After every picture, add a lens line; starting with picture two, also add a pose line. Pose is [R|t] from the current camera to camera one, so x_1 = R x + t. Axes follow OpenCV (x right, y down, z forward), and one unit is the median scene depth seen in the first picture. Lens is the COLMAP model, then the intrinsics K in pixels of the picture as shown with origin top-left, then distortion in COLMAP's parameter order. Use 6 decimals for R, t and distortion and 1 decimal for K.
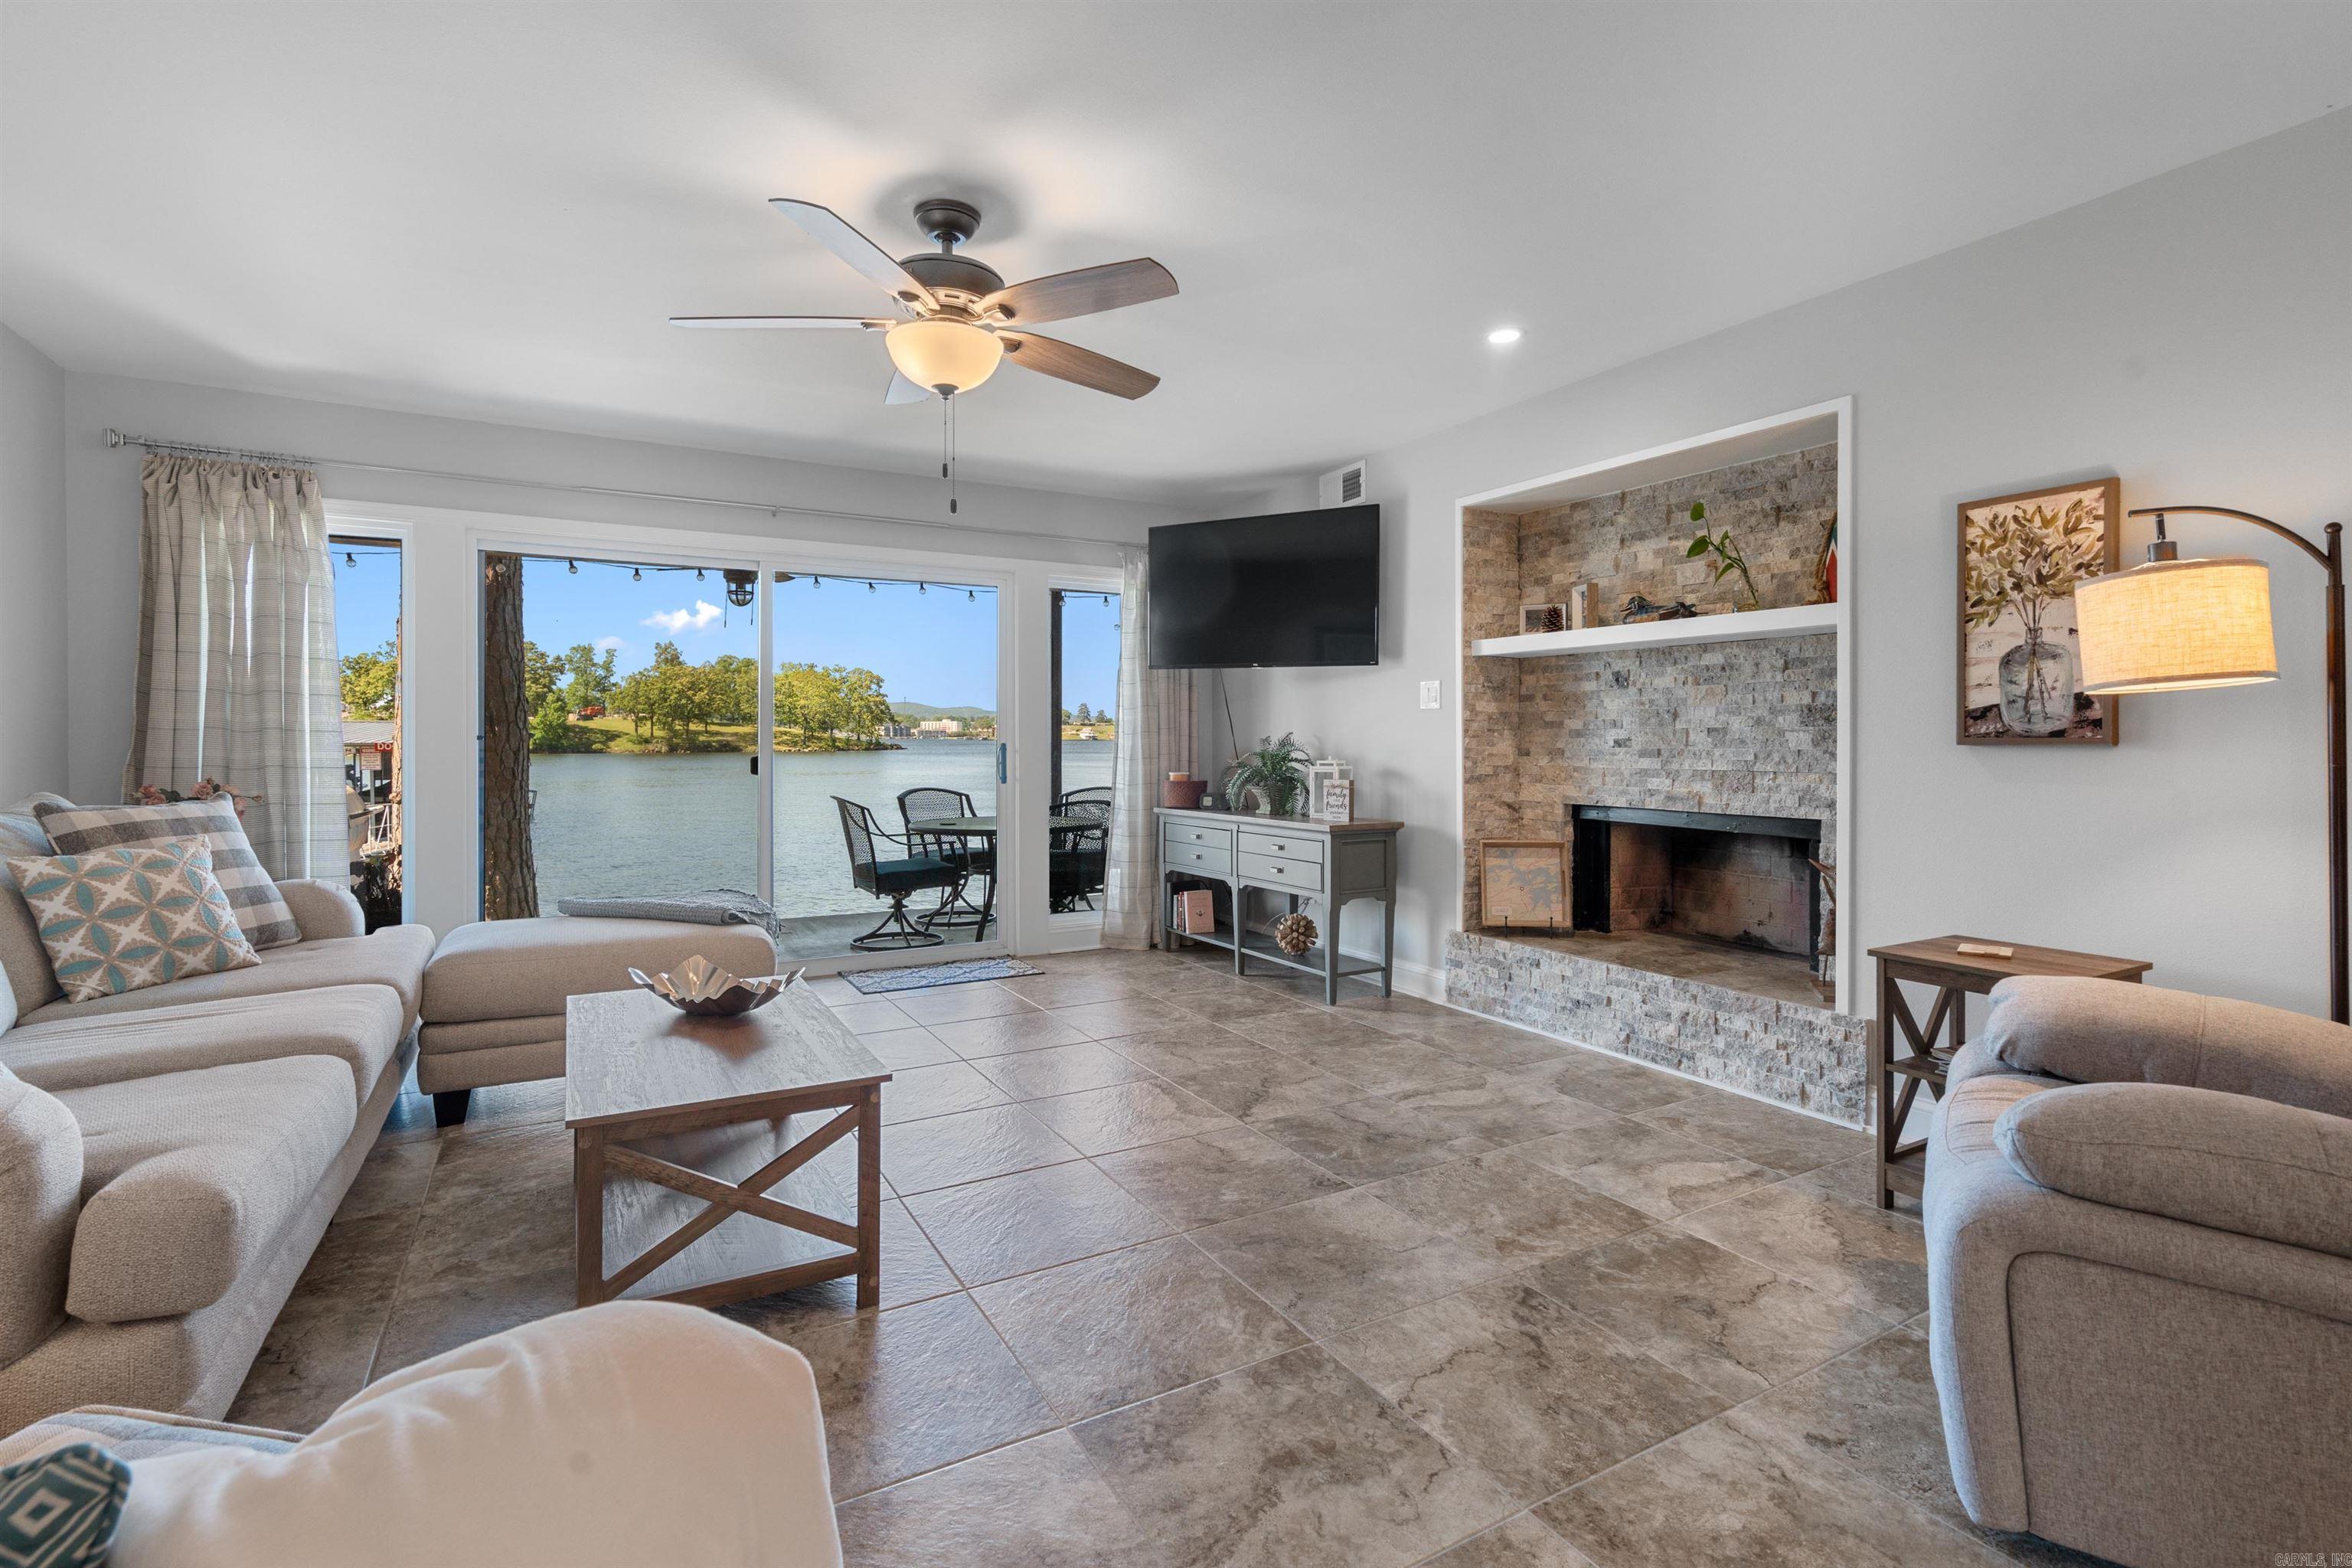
lens RADIAL K [[1079.9, 0, 1175.5], [0, 1079.9, 741.1], [0, 0, 1]] dist [-0.001128, 0.000403]
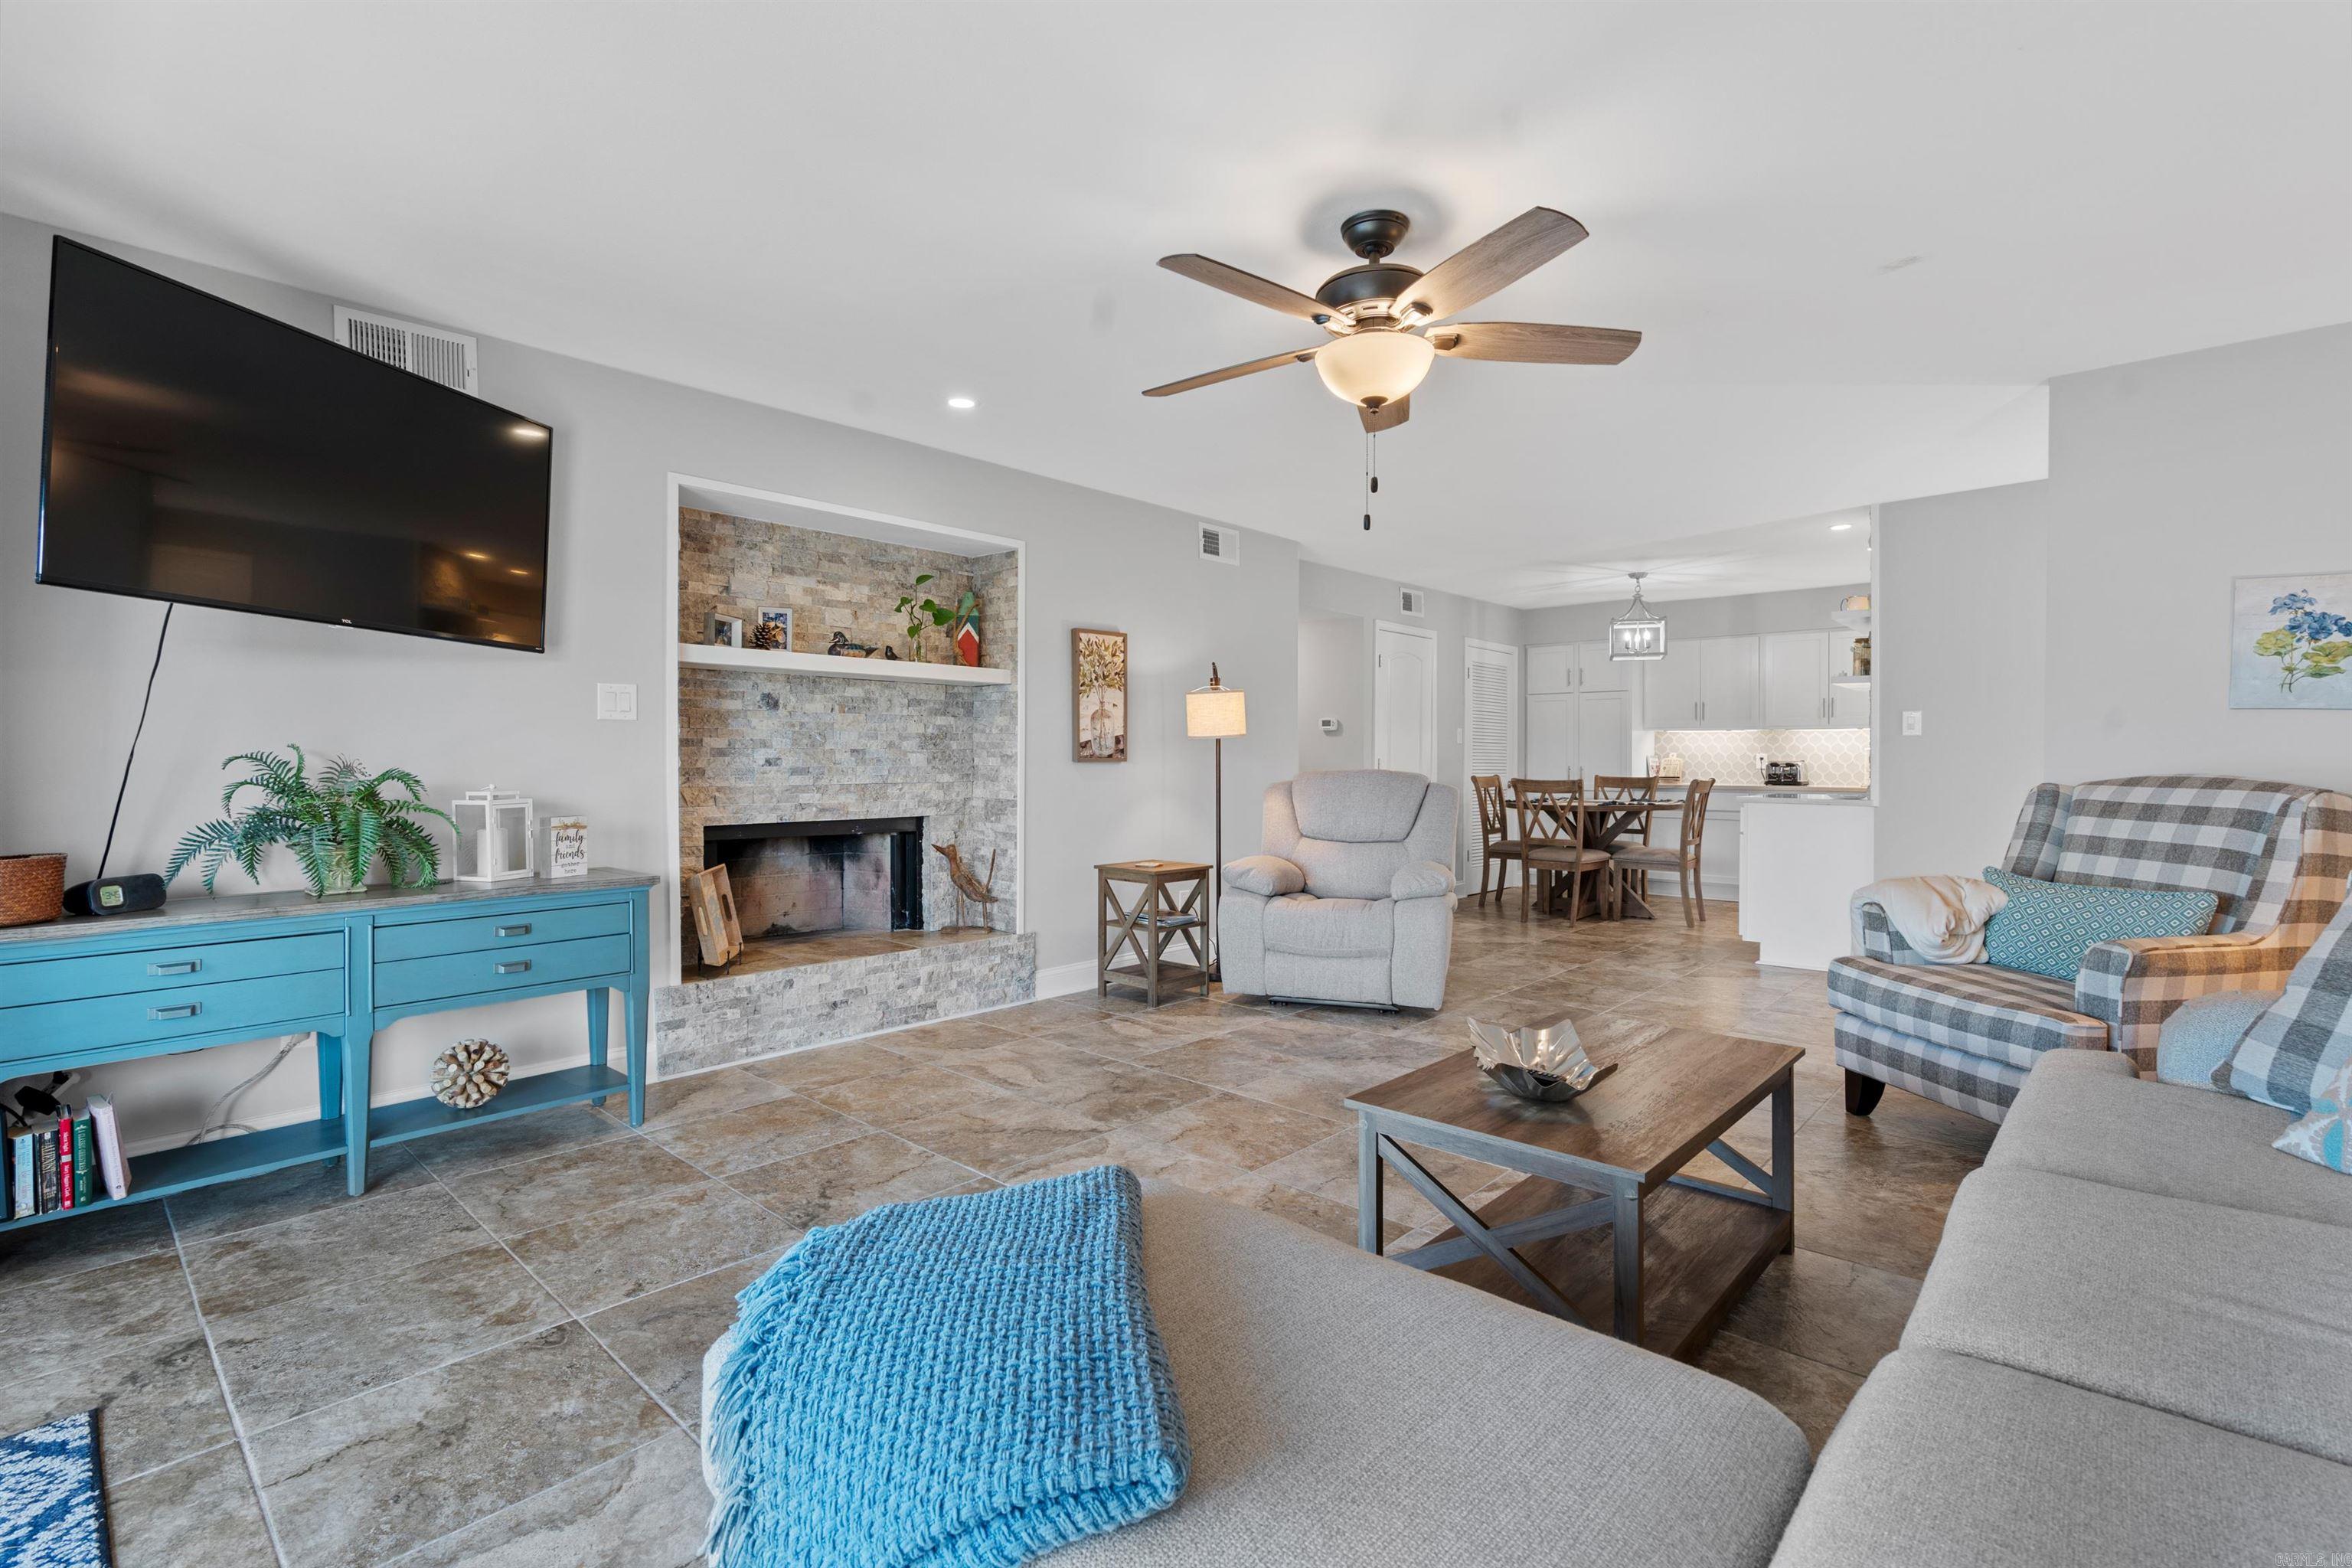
lens RADIAL K [[1068.4, 0, 1170.9], [0, 1068.4, 773.7], [0, 0, 1]] dist [-0.000143, 0.000456]
pose [[-0.303175, -0.013632, 0.952837, -0.744912], [0.000103, 0.999897, 0.014339, -0.001802], [-0.952935, 0.004445, -0.303143, 1.014563]]
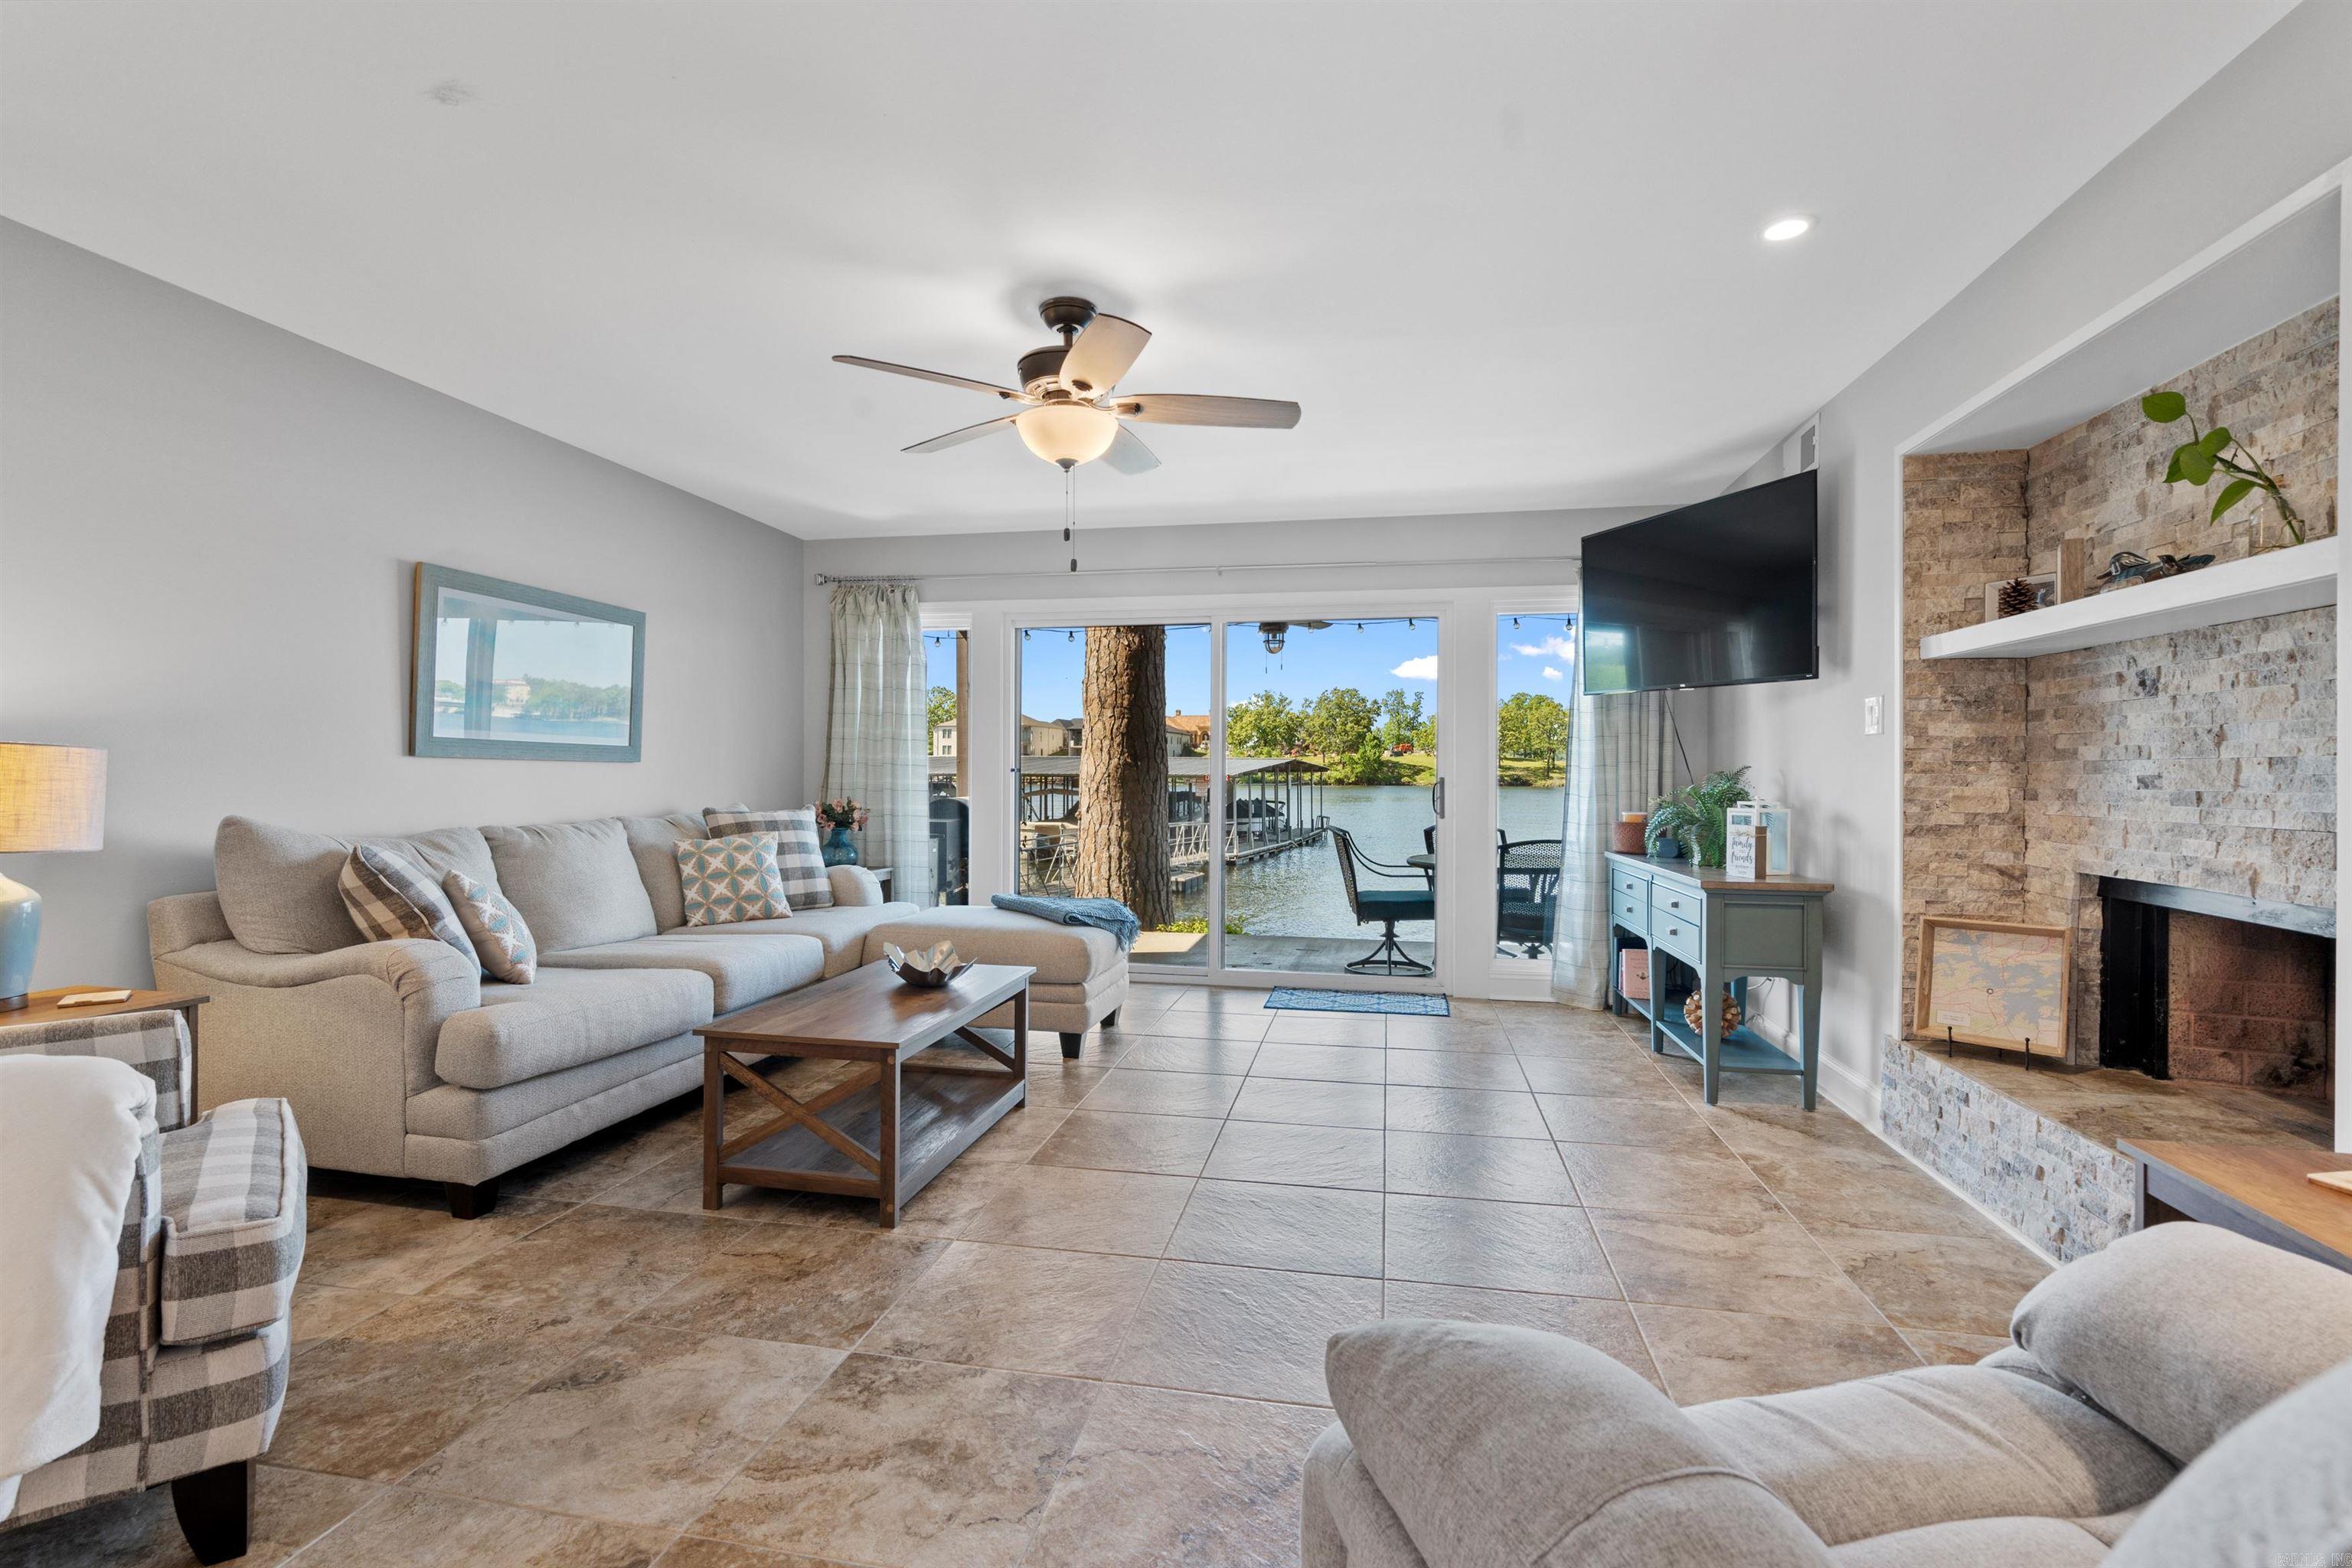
lens RADIAL K [[1068.4, 0, 1170.9], [0, 1068.4, 773.7], [0, 0, 1]] dist [-0.000143, 0.000456]
pose [[0.756713, 0.004415, -0.653732, 0.417092], [-0.005571, 0.999984, 0.000305, -0.000198], [0.653723, 0.003411, 0.756726, 0.153585]]
